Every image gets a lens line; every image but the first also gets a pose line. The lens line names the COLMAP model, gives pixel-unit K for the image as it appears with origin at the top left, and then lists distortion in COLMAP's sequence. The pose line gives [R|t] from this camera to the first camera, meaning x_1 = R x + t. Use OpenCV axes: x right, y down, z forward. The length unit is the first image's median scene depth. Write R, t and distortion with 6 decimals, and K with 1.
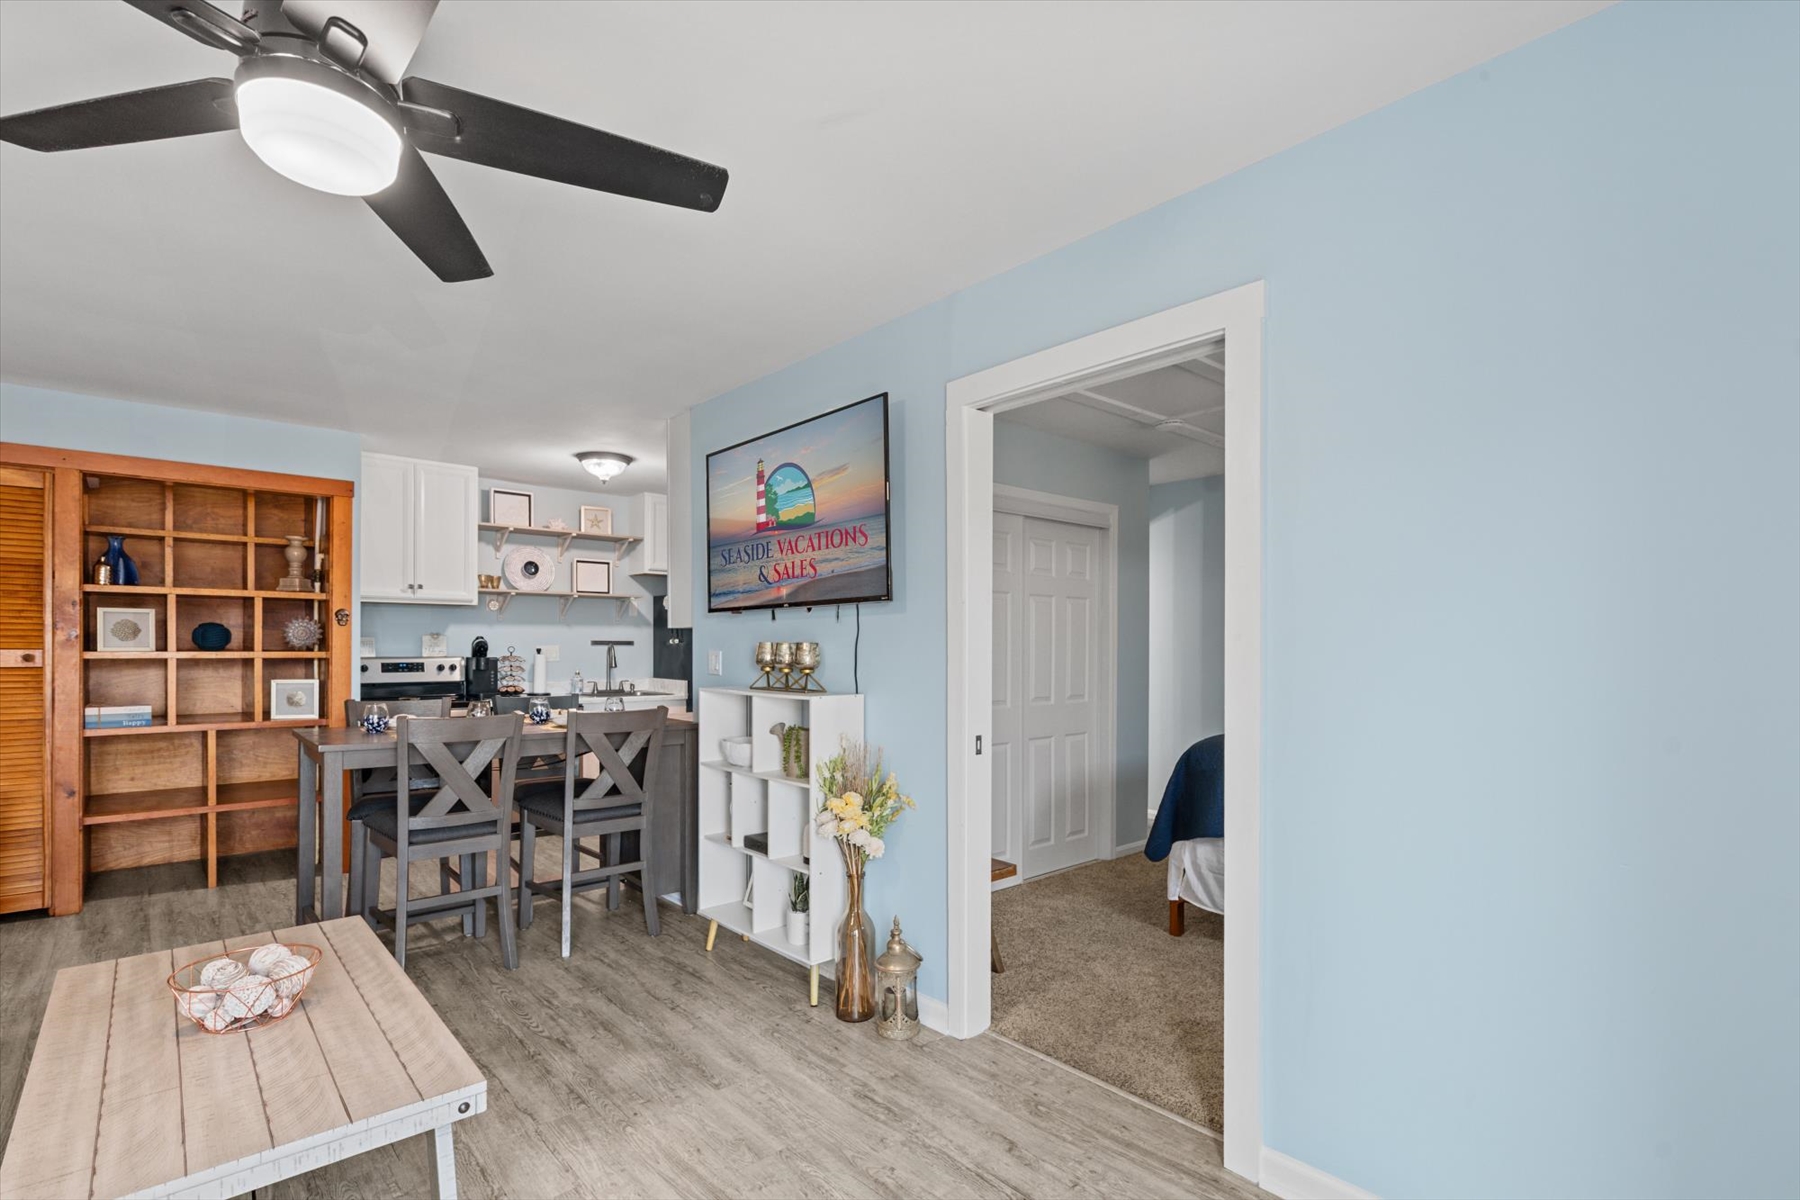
lens RADIAL K [[851.5, 0, 892.4], [0, 851.5, 647.6], [0, 0, 1]] dist [0.000032, 0.000152]
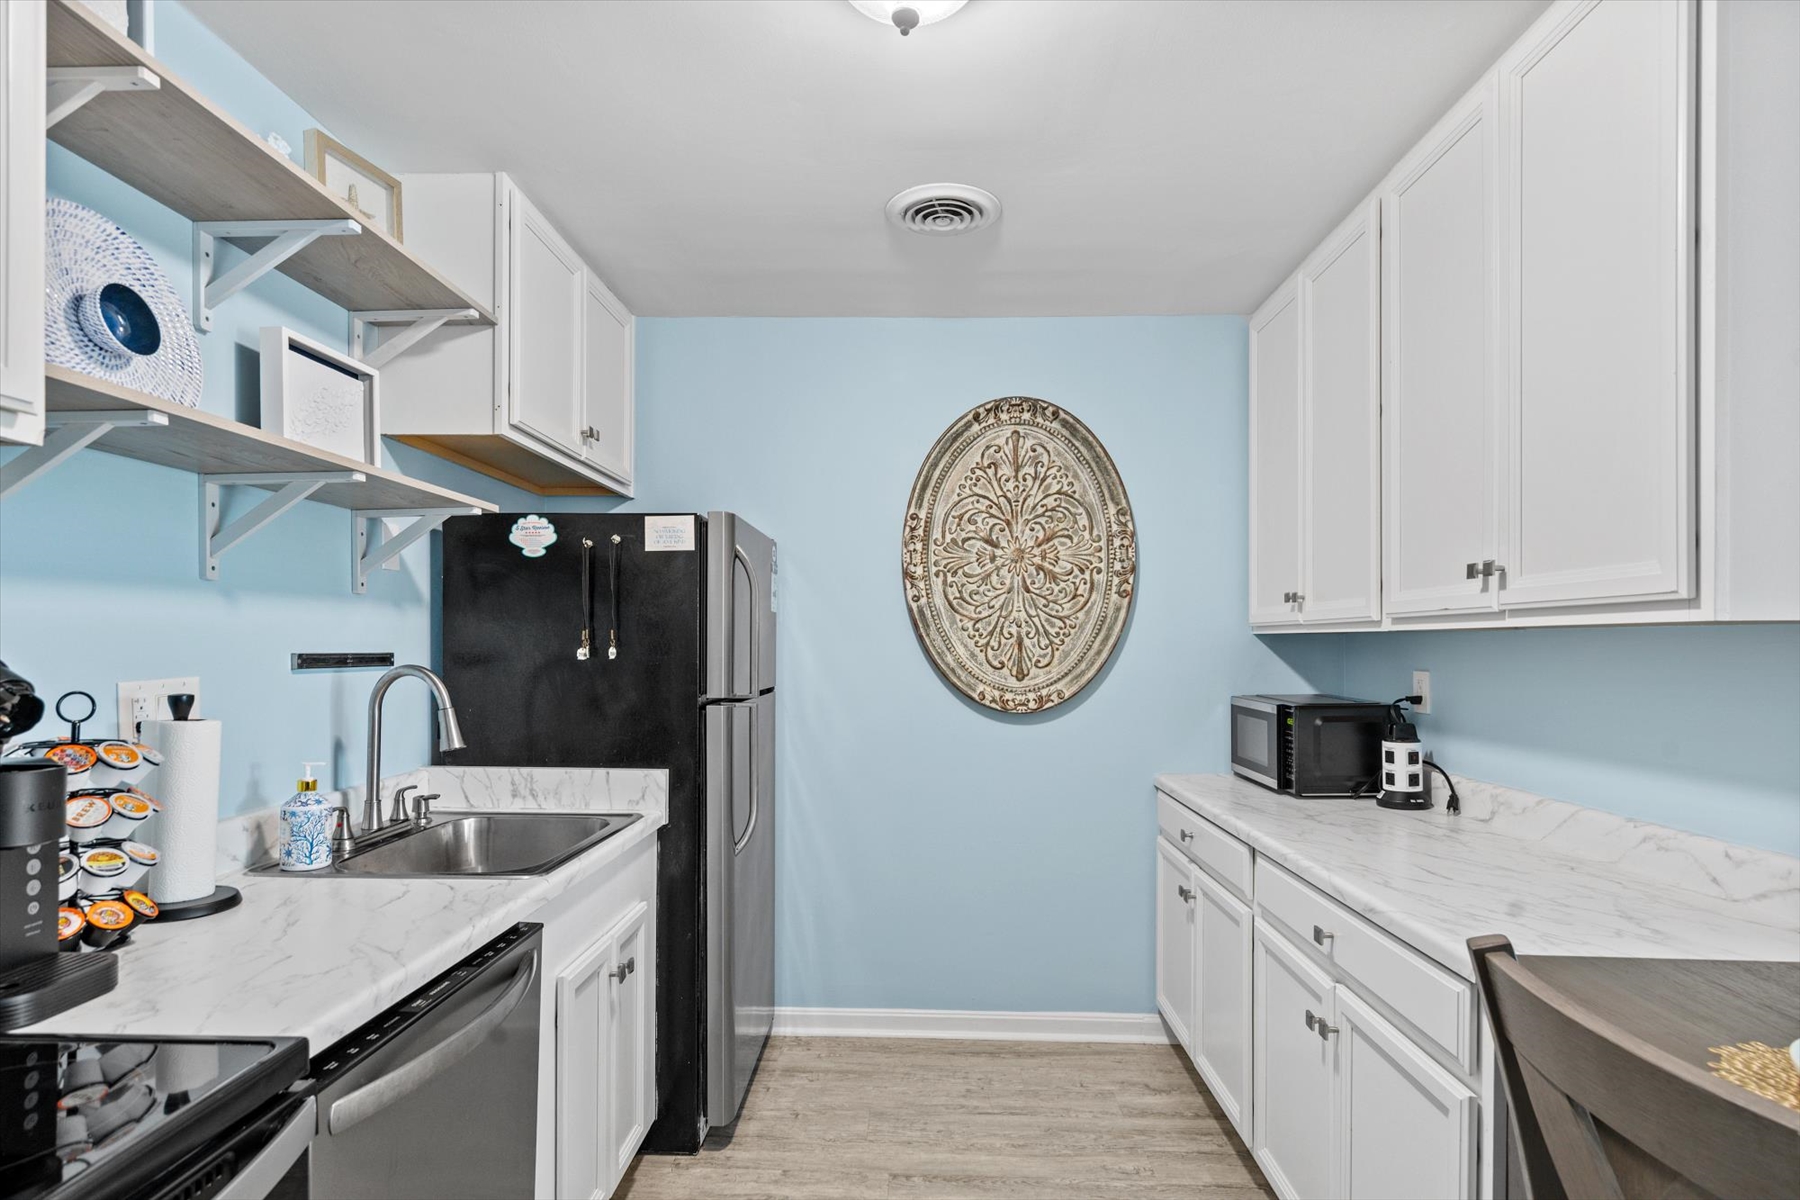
lens RADIAL K [[922.9, 0, 901.3], [0, 922.9, 645.5], [0, 0, 1]] dist [0.004367, -0.000713]
pose [[0.684139, -0.003052, 0.729345, -0.721699], [0.001974, 0.999995, 0.002332, -0.018183], [-0.729349, -0.000156, 0.684142, 1.094829]]
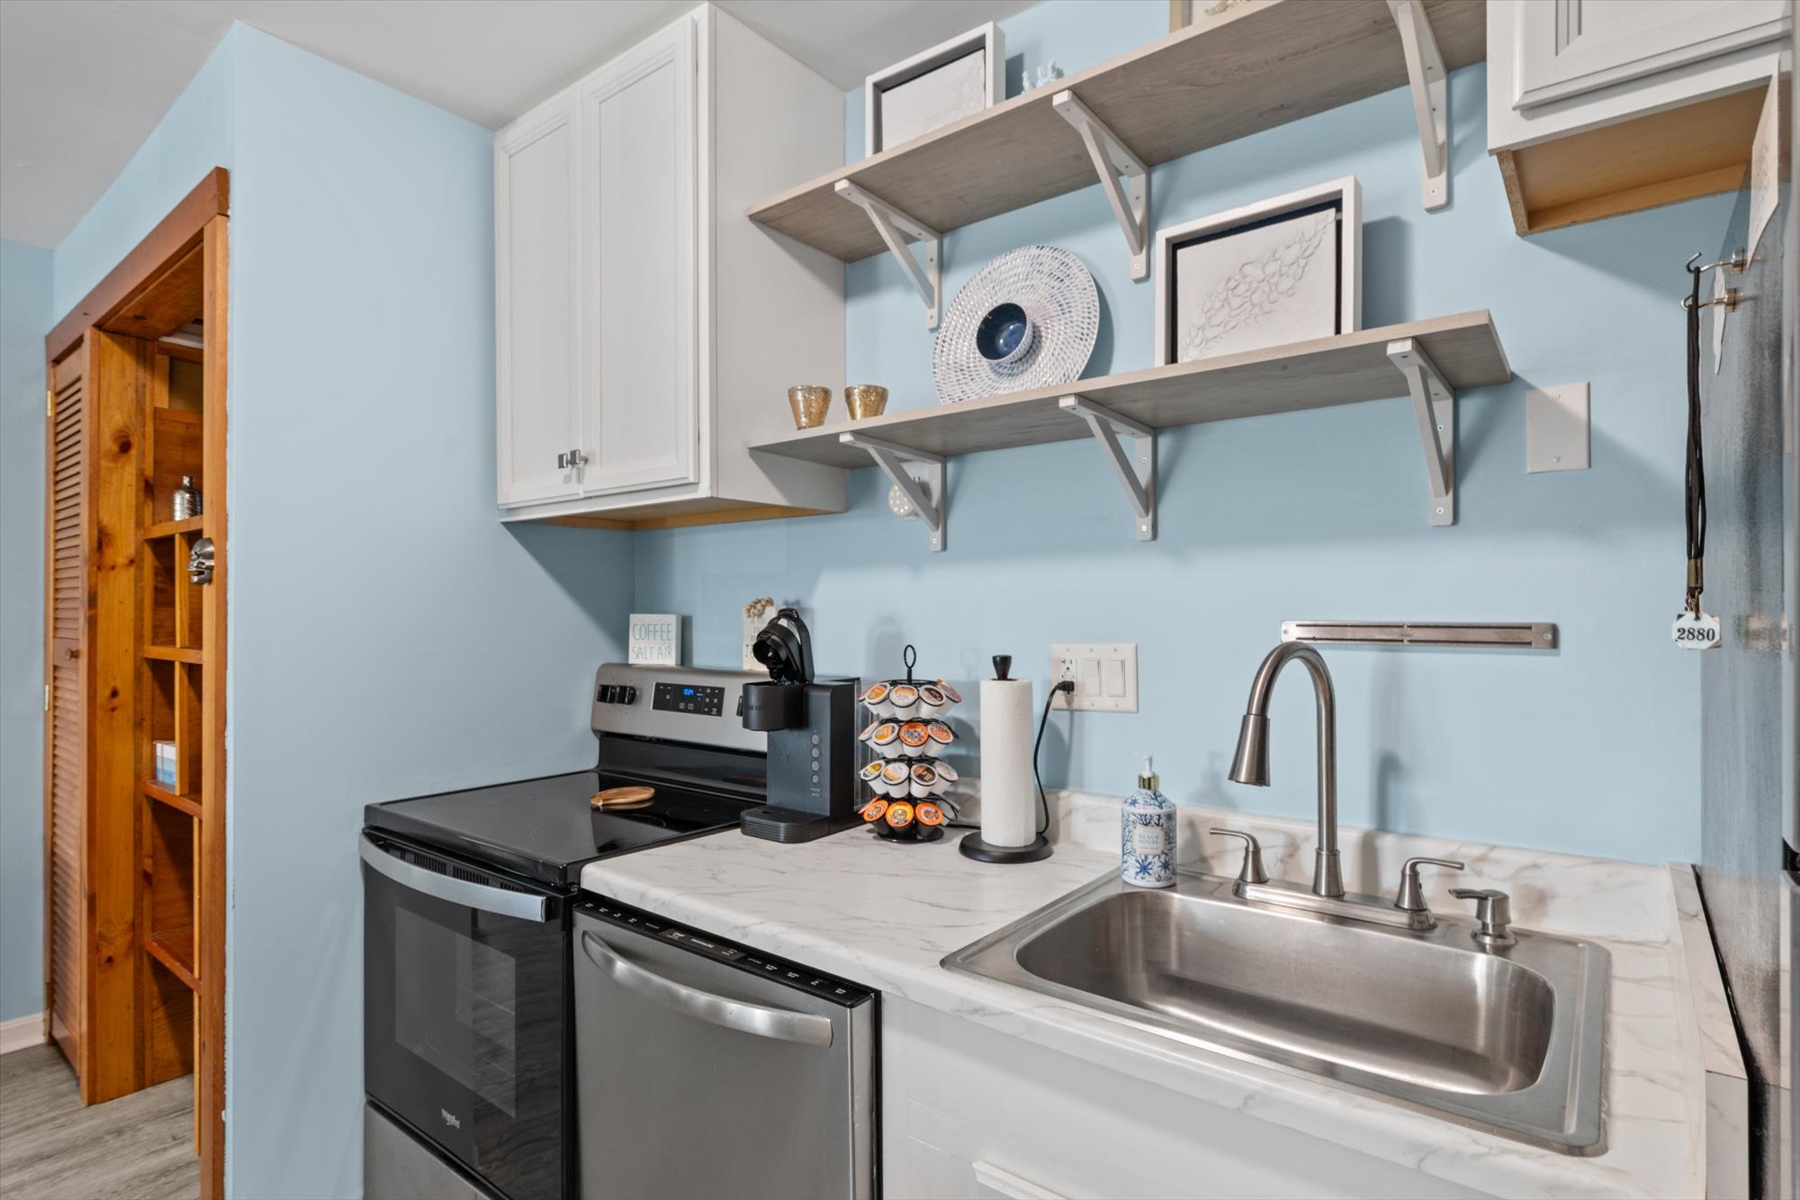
lens RADIAL K [[906.0, 0, 897.5], [0, 906.0, 603.2], [0, 0, 1]] dist [0.002429, 0.000693]
pose [[0.177305, -0.012113, -0.984081, -0.261500], [0.002156, 0.999927, -0.011919, -0.016600], [0.984154, -0.000008, 0.177318, 1.444537]]
